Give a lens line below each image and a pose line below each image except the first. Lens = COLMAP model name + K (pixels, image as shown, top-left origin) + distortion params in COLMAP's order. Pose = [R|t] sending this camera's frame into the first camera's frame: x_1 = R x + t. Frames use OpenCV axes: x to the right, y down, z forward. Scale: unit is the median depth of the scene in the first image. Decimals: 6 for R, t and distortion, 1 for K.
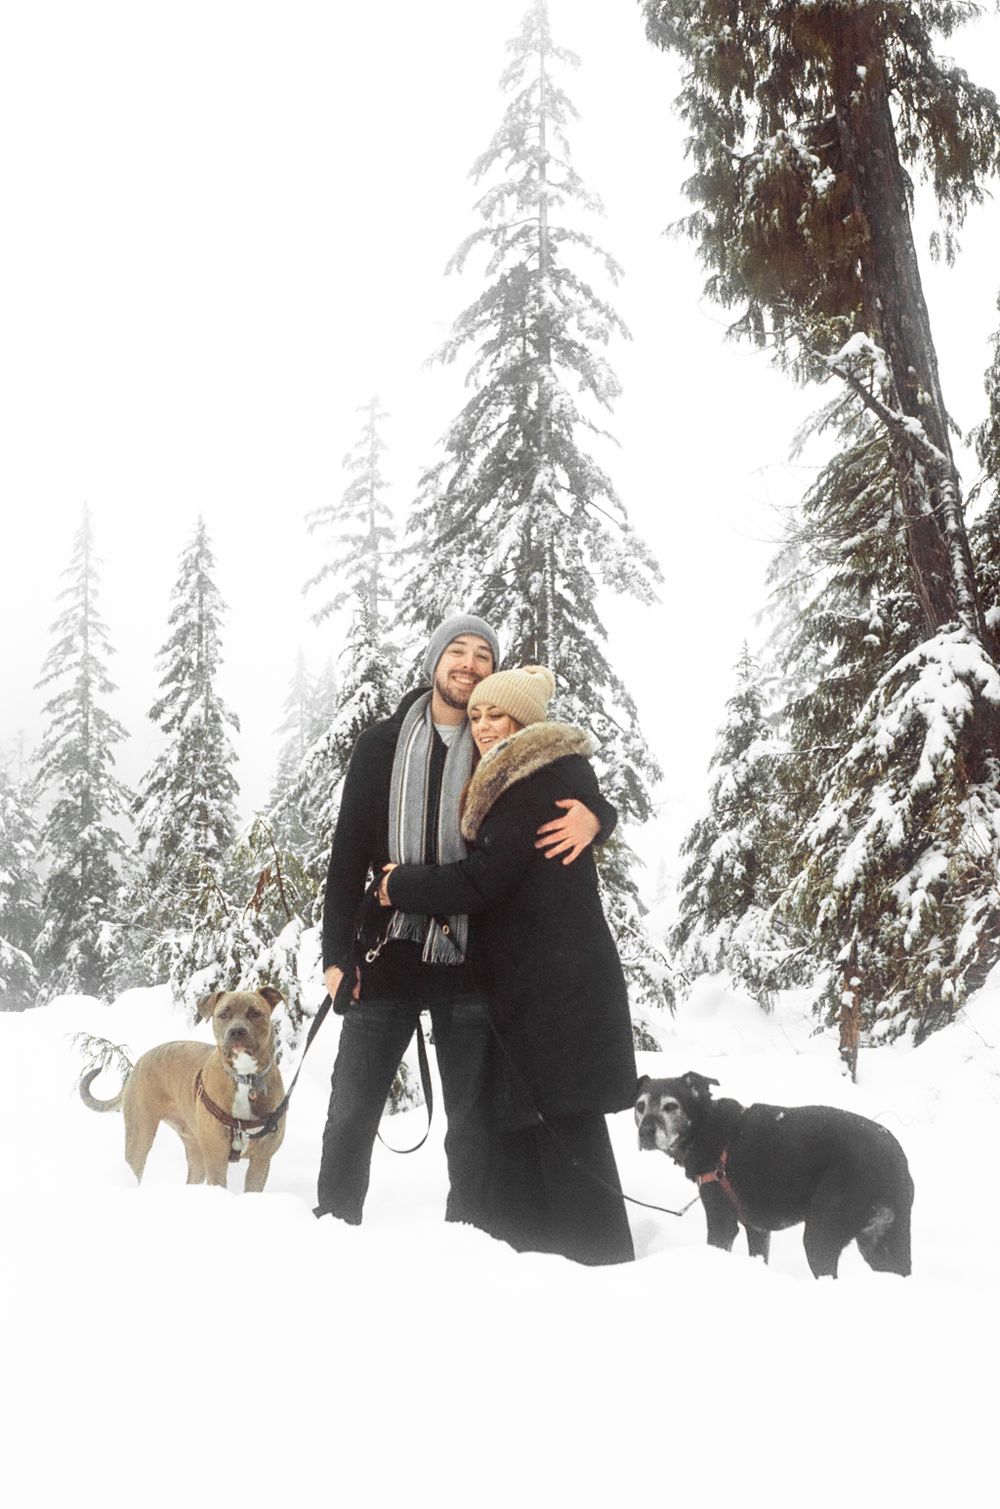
lens RADIAL K [[2968.0, 0, 600.2], [0, 2968.0, 721.6], [0, 0, 1]] dist [0.012326, -0.303431]
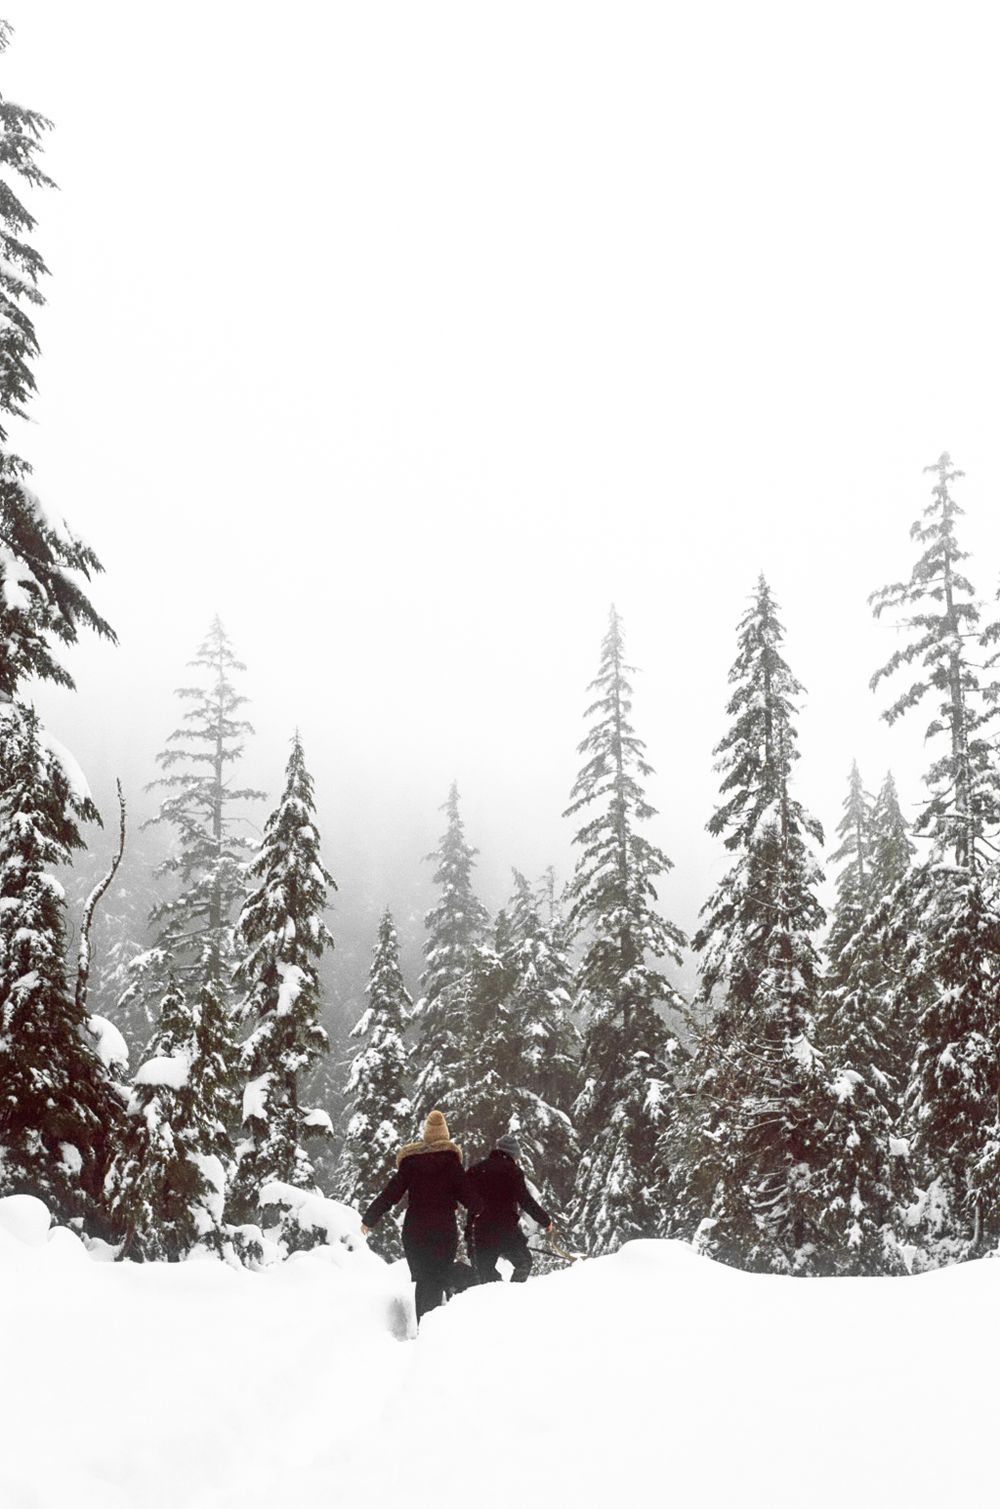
lens RADIAL K [[2470.6, 0, 500.0], [0, 2470.6, 754.5], [0, 0, 1]] dist [-0.116197, -0.054823]
pose [[0.977064, -0.044946, -0.208147, -0.067748], [0.034208, 0.997905, -0.054905, 0.012686], [0.210178, 0.046526, 0.976555, 0.339357]]
